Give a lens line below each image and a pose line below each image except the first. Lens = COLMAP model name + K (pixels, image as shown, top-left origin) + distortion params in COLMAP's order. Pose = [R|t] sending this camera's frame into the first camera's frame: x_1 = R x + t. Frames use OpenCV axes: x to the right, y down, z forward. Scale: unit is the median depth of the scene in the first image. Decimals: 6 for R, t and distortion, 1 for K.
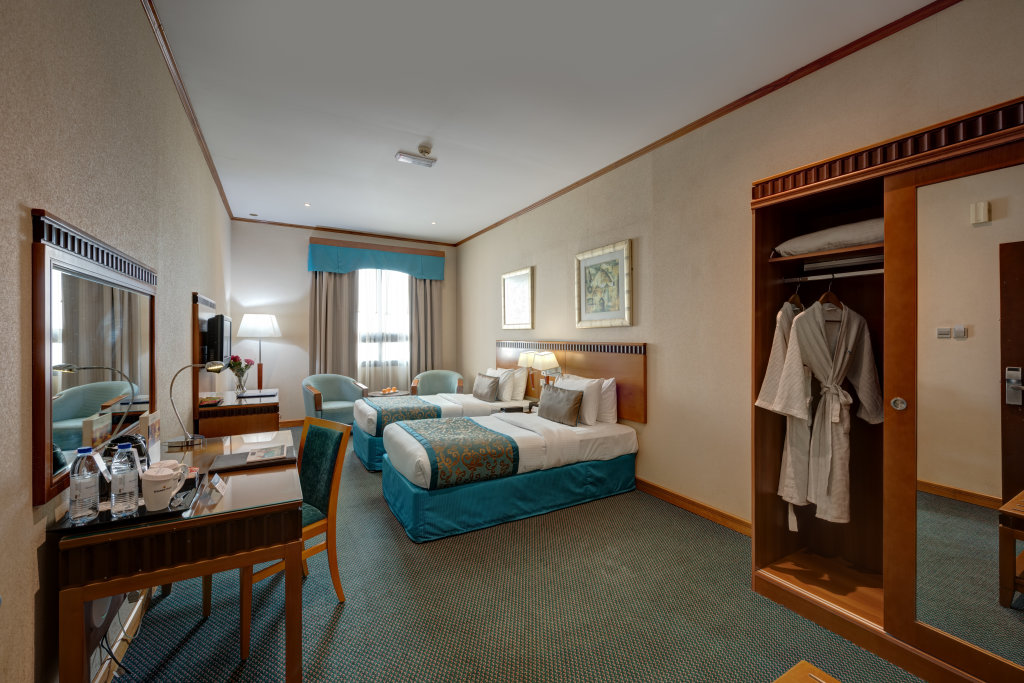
lens RADIAL K [[410.0, 0, 512.0], [0, 410.0, 341.5], [0, 0, 1]] dist [-0.000872, -0.000070]
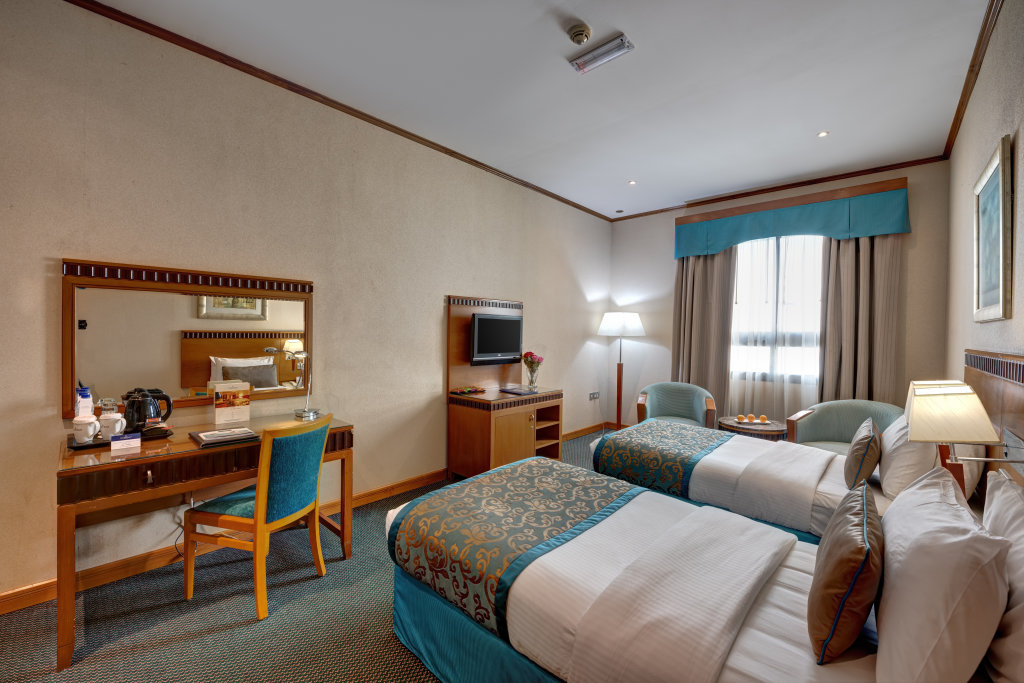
lens RADIAL K [[410.0, 0, 512.0], [0, 410.0, 341.5], [0, 0, 1]] dist [-0.000872, -0.000070]
pose [[0.309951, 0.021822, -0.950502, 0.193717], [-0.026434, 0.999548, 0.014328, -0.004355], [0.950385, 0.020685, 0.310387, 0.394466]]
